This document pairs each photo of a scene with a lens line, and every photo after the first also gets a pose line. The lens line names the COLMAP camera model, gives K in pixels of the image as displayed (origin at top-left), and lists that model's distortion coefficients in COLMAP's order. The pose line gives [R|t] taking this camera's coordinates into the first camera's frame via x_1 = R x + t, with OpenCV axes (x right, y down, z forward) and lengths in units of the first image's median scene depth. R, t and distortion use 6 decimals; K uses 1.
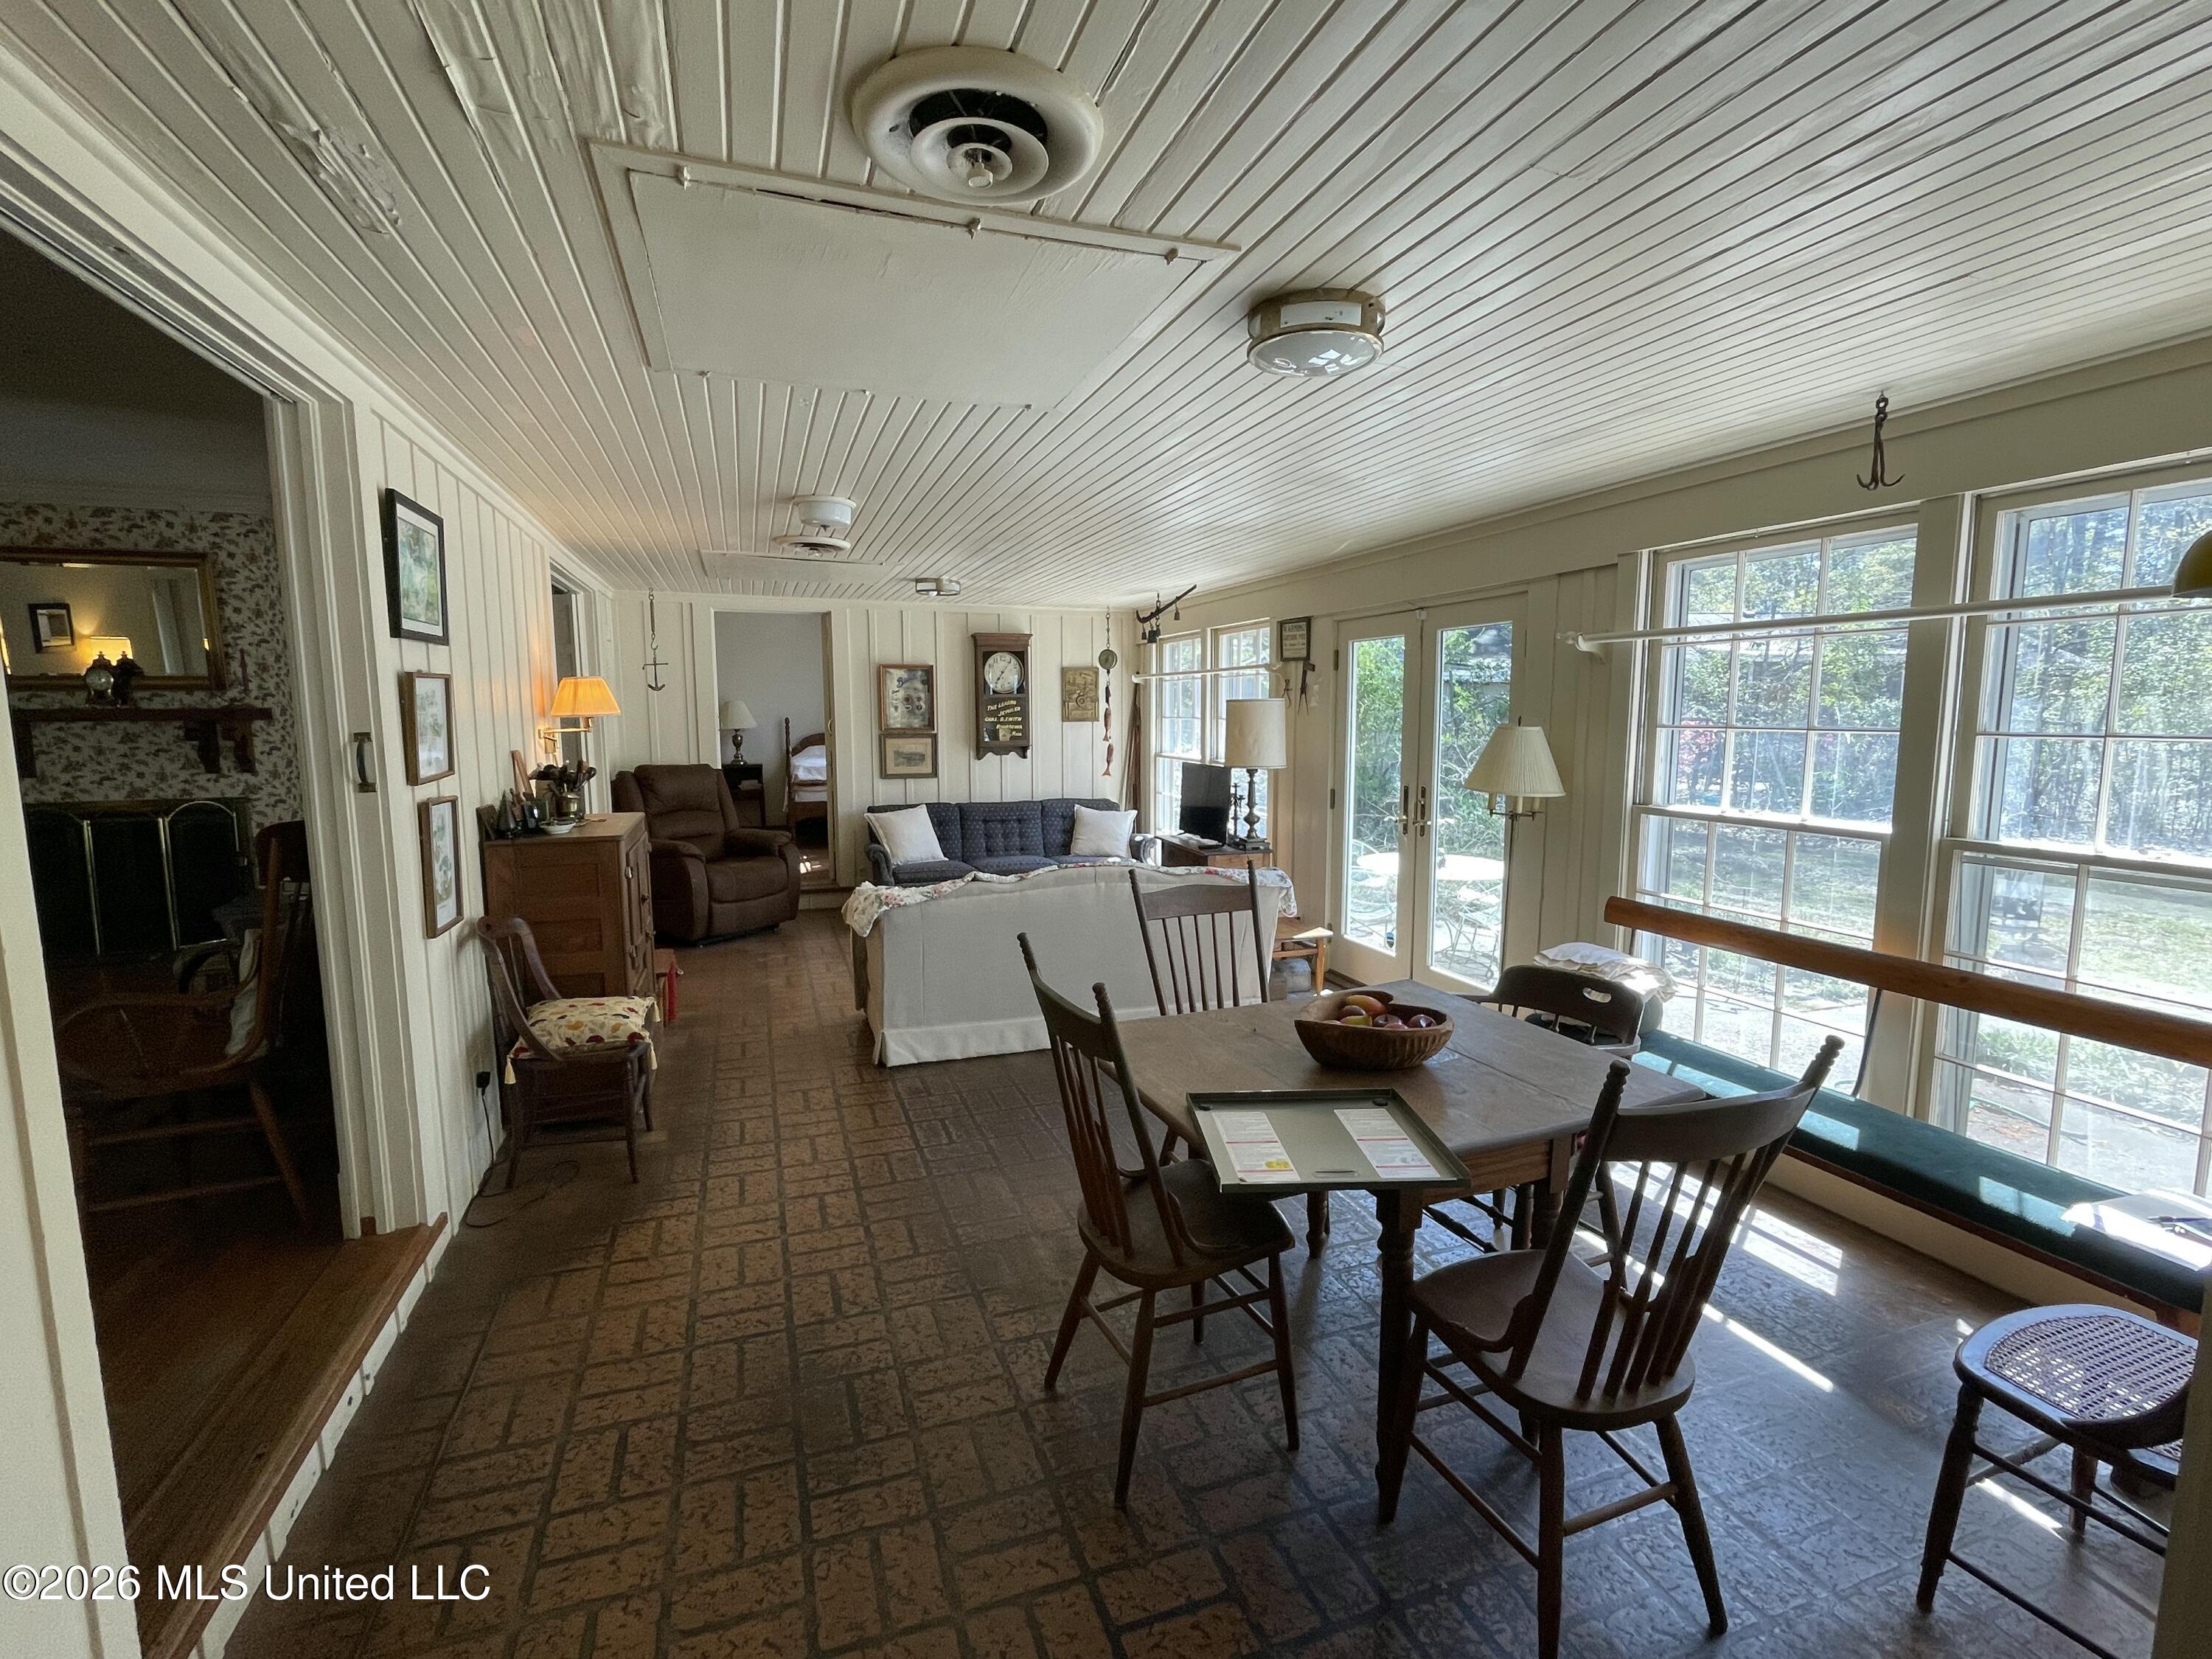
lens RADIAL K [[1000.1, 0, 1107.2], [0, 1000.1, 833.4], [0, 0, 1]] dist [-0.000340, -0.001211]
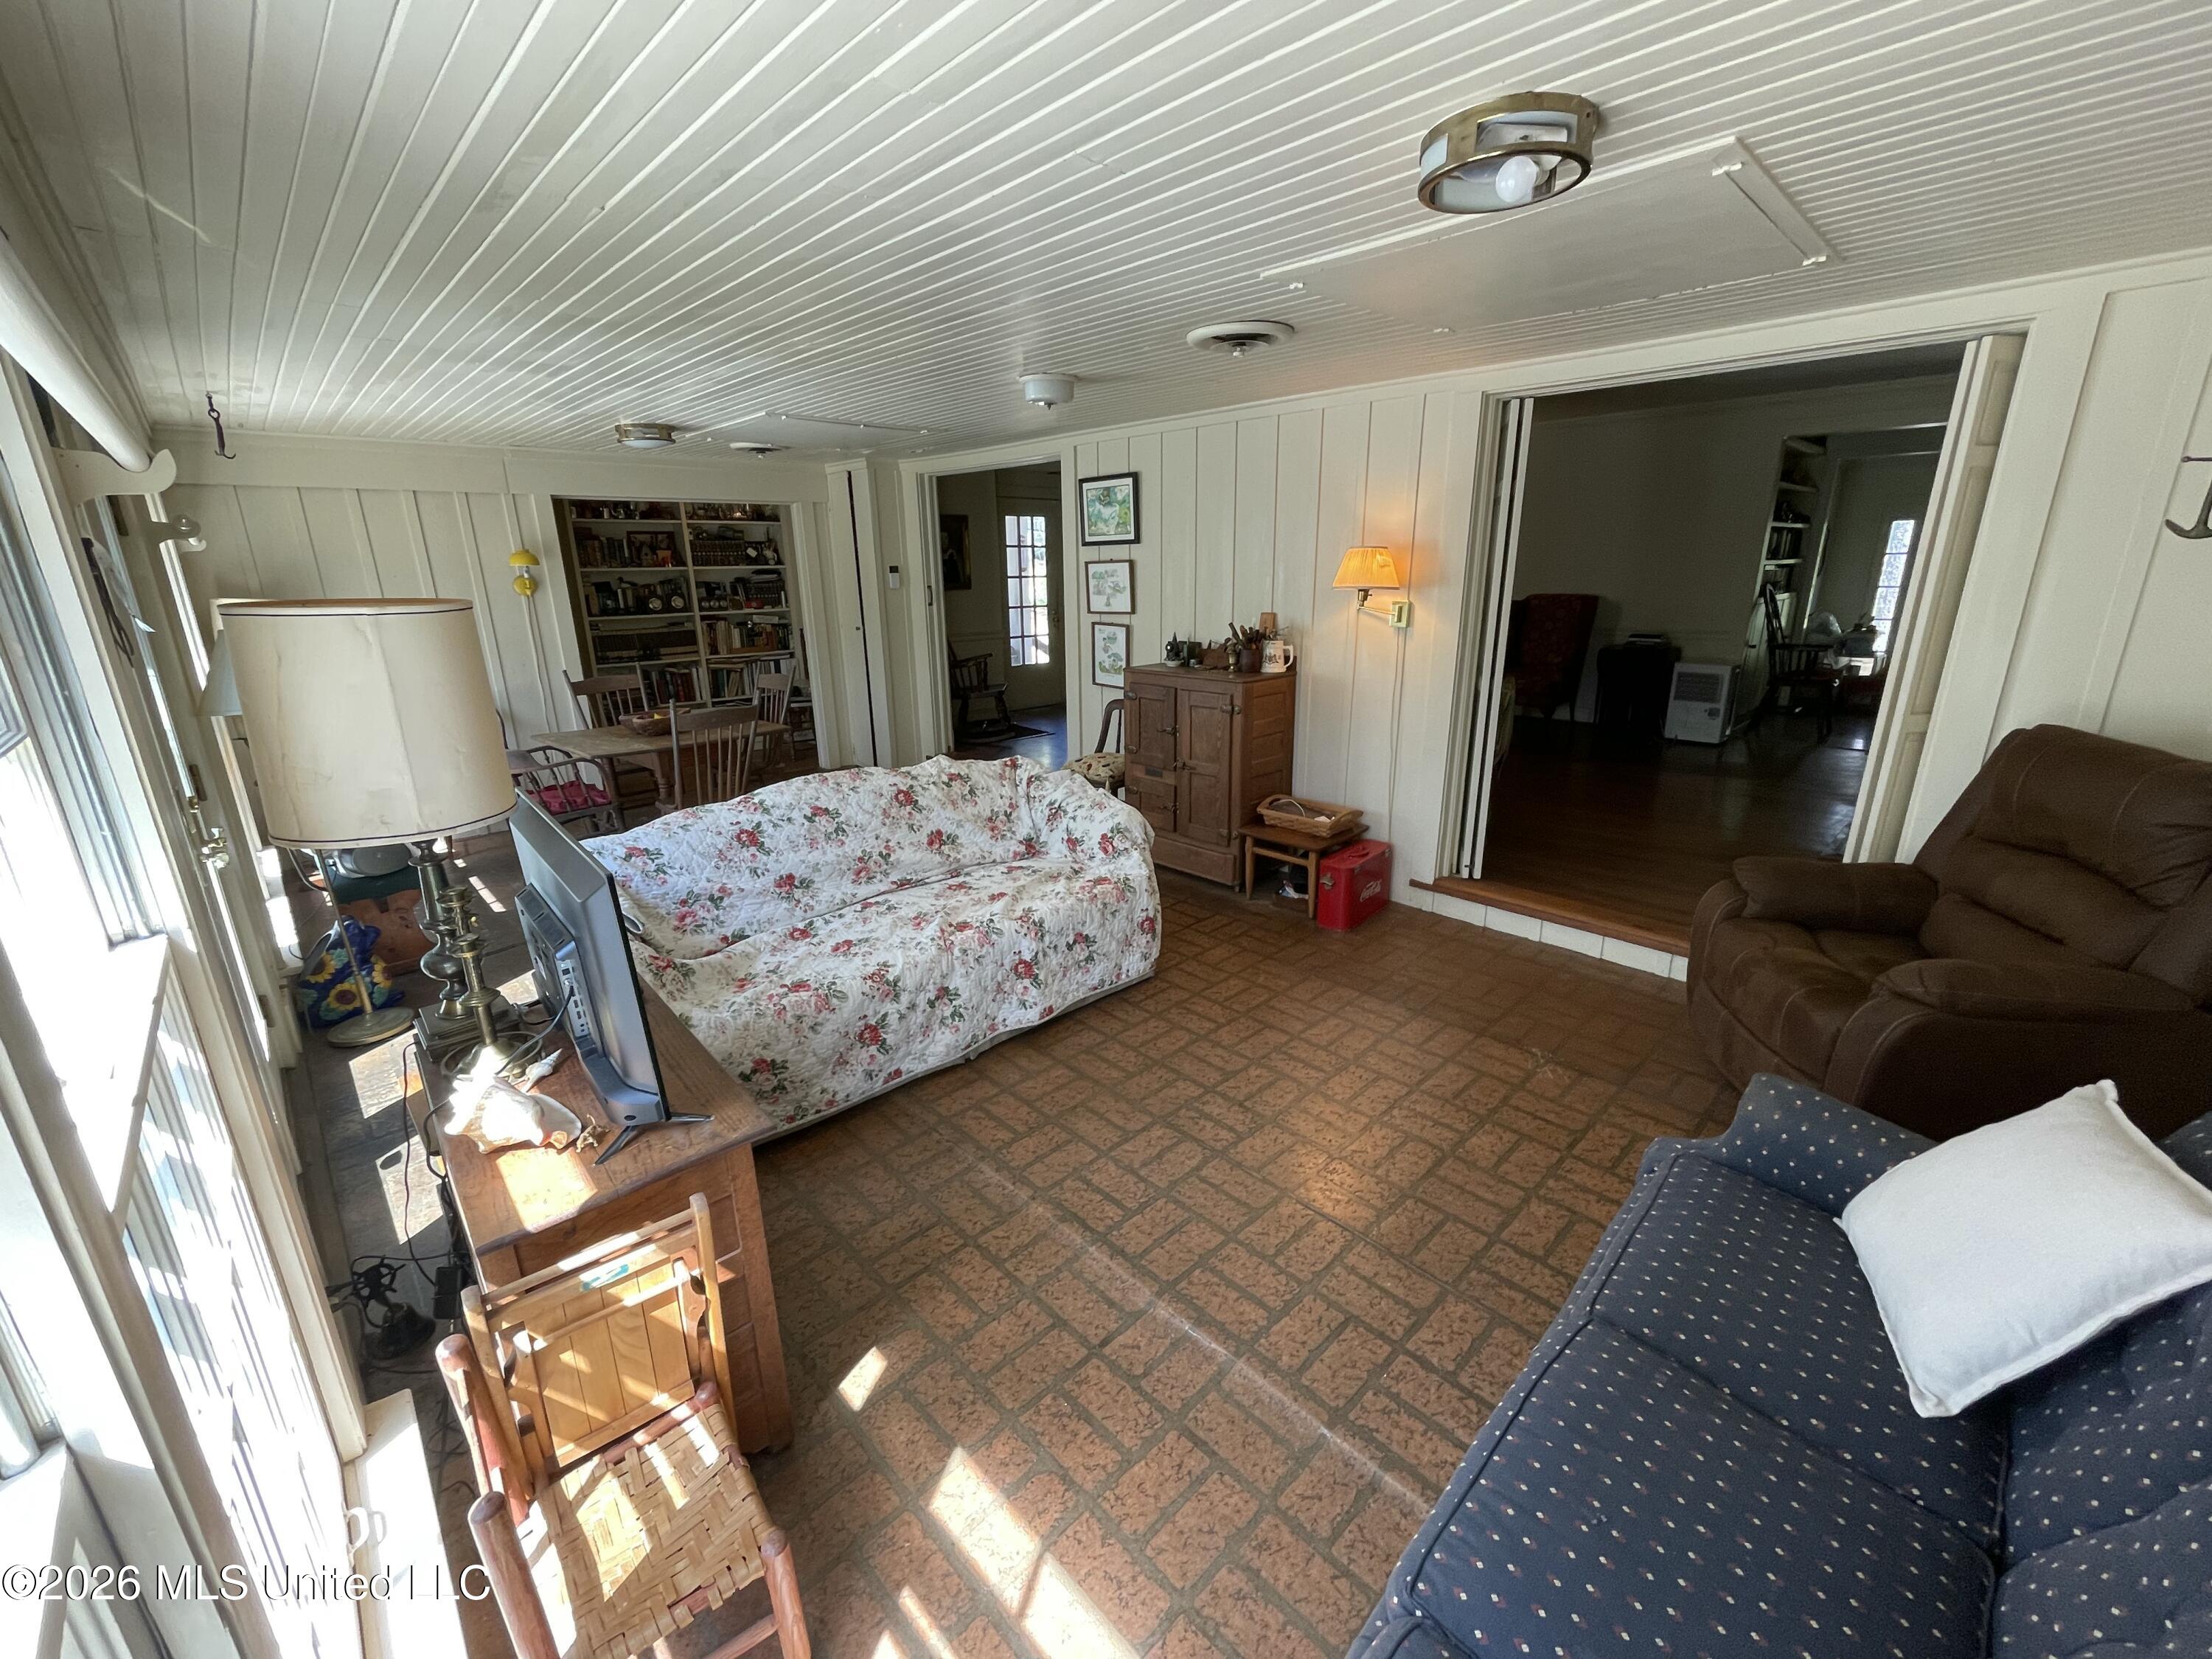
lens RADIAL K [[898.6, 0, 1107.7], [0, 898.6, 832.3], [0, 0, 1]] dist [-0.002791, 0.000257]
pose [[-0.913579, 0.131768, -0.384722, 0.093436], [-0.035032, 0.917031, 0.397274, -0.328575], [0.405150, 0.376419, -0.833164, 2.366878]]
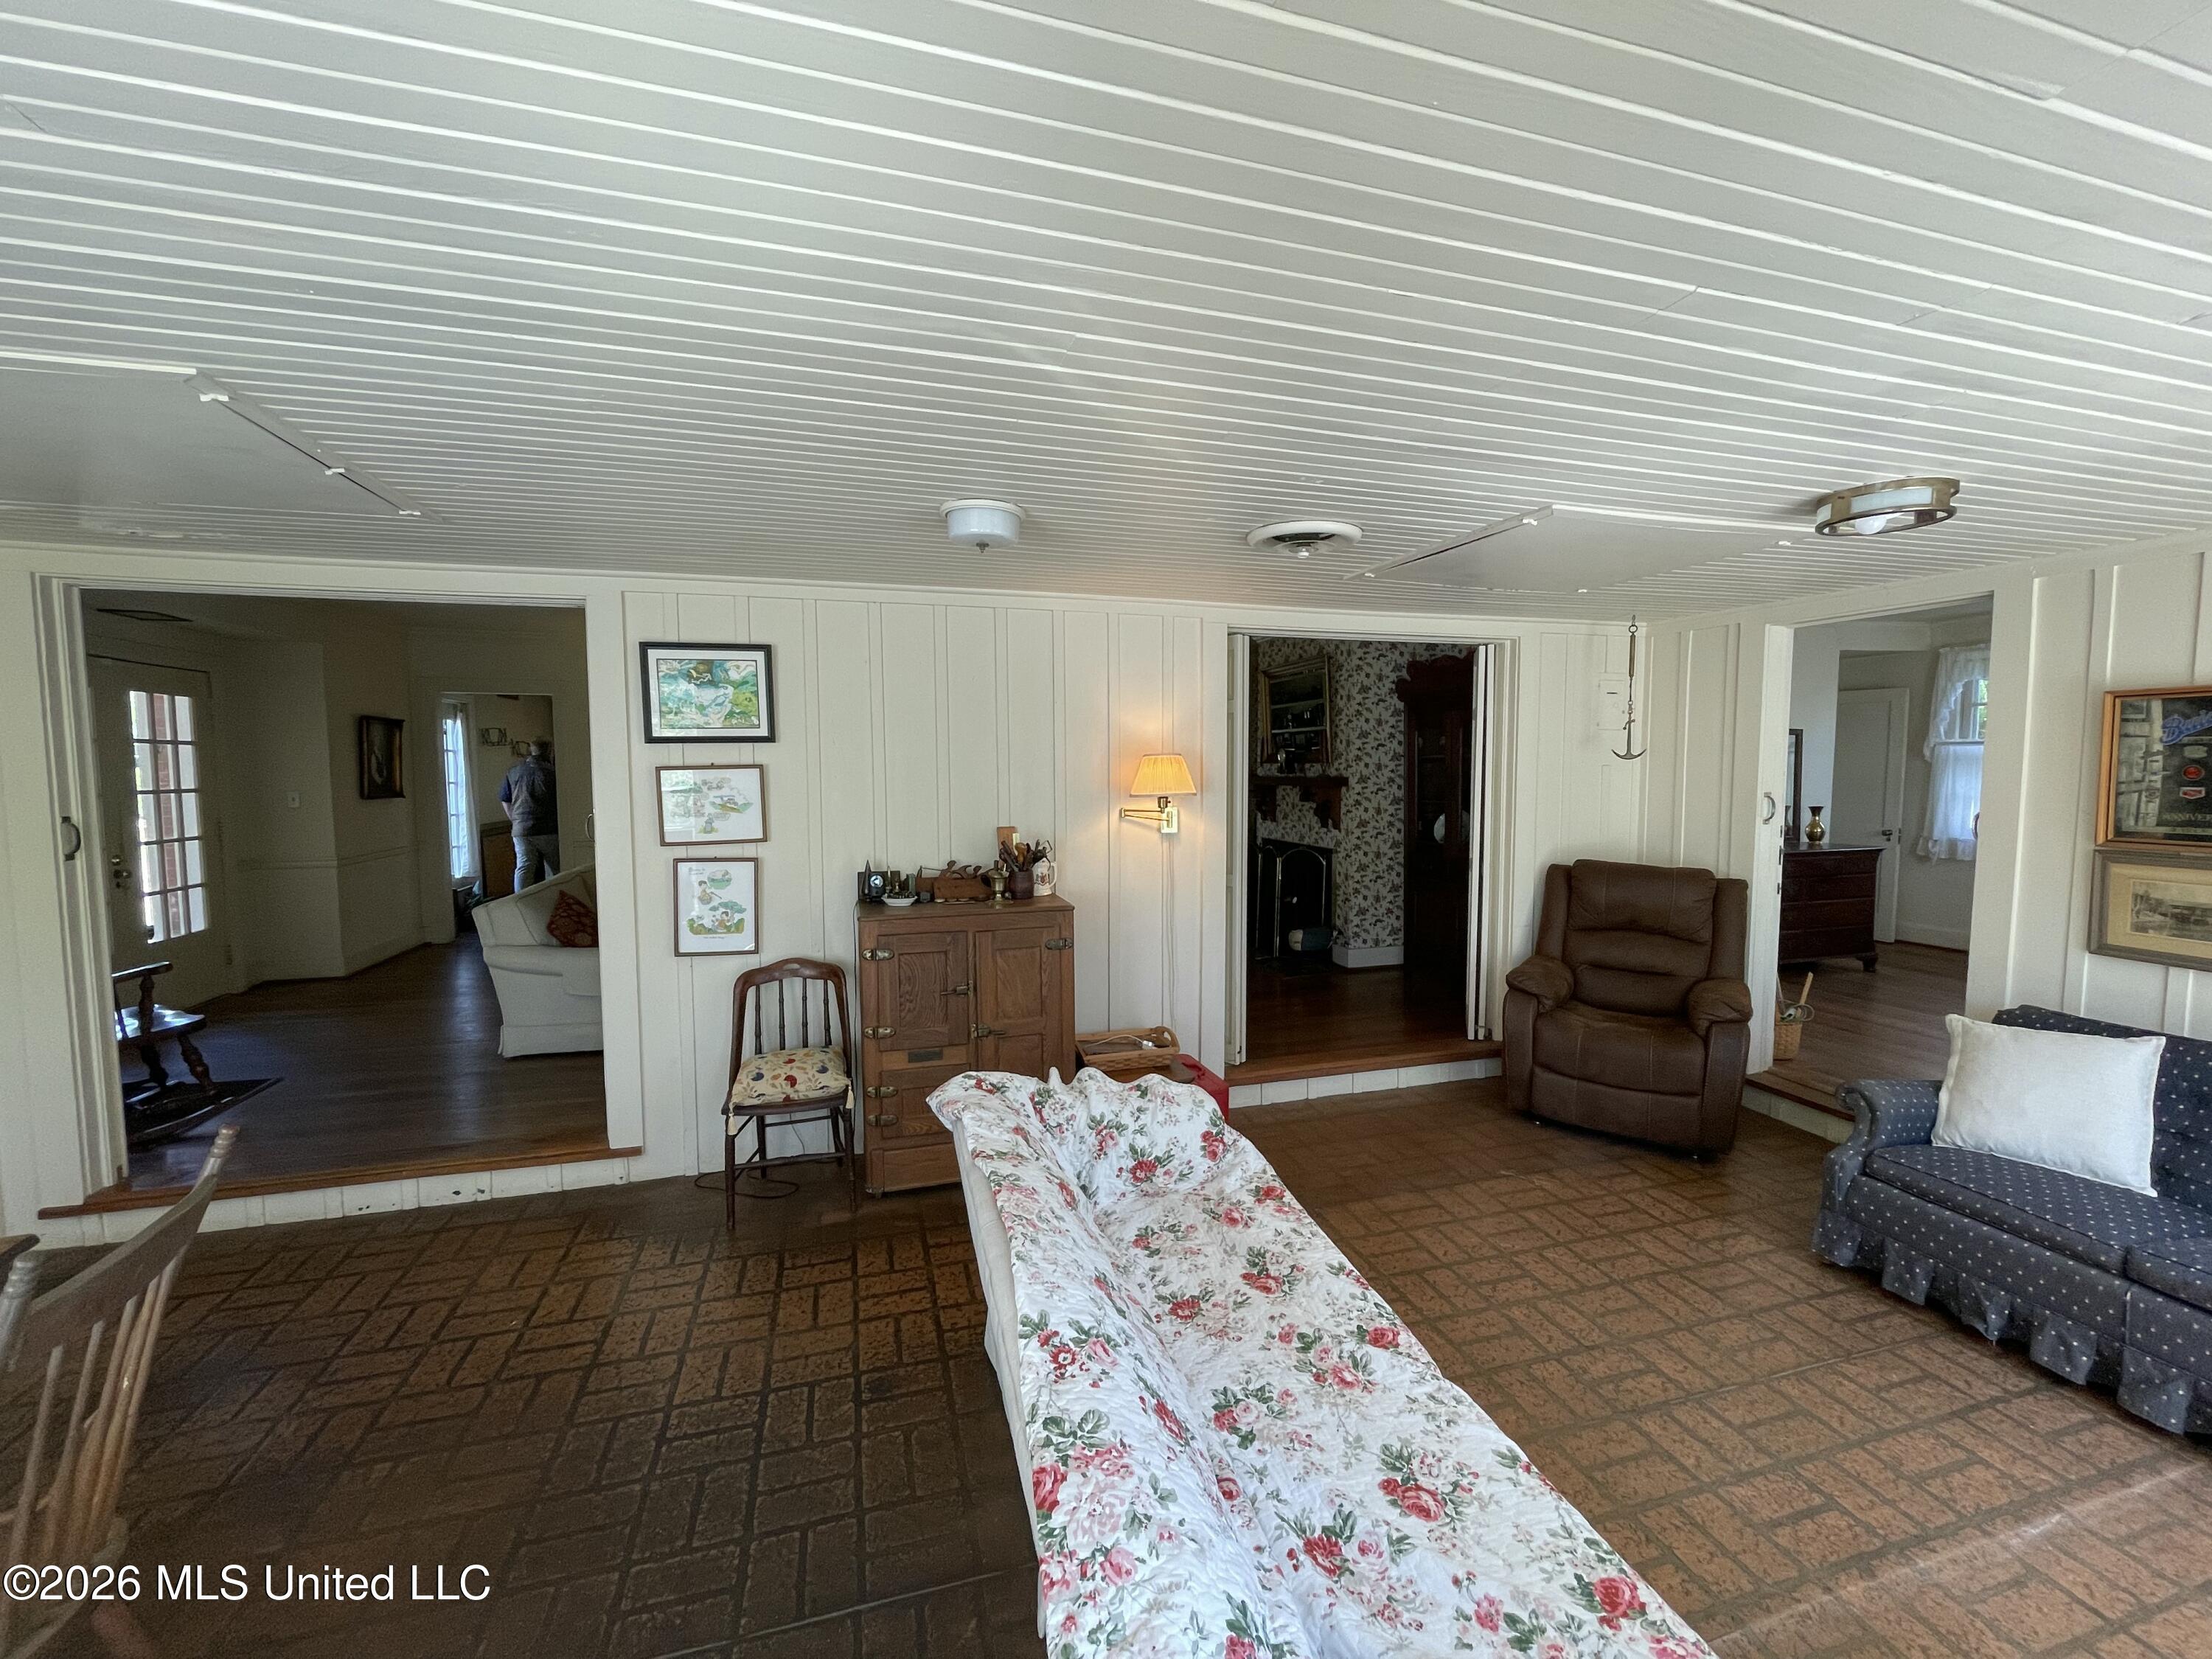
lens RADIAL K [[898.6, 0, 1107.0], [0, 898.6, 830.7], [0, 0, 1]] dist [-0.002791, 0.000257]
pose [[-0.060877, 0.076011, -0.995247, 0.436381], [-0.121020, 0.989178, 0.082950, -0.205556], [0.990782, 0.125495, -0.051020, 1.379739]]
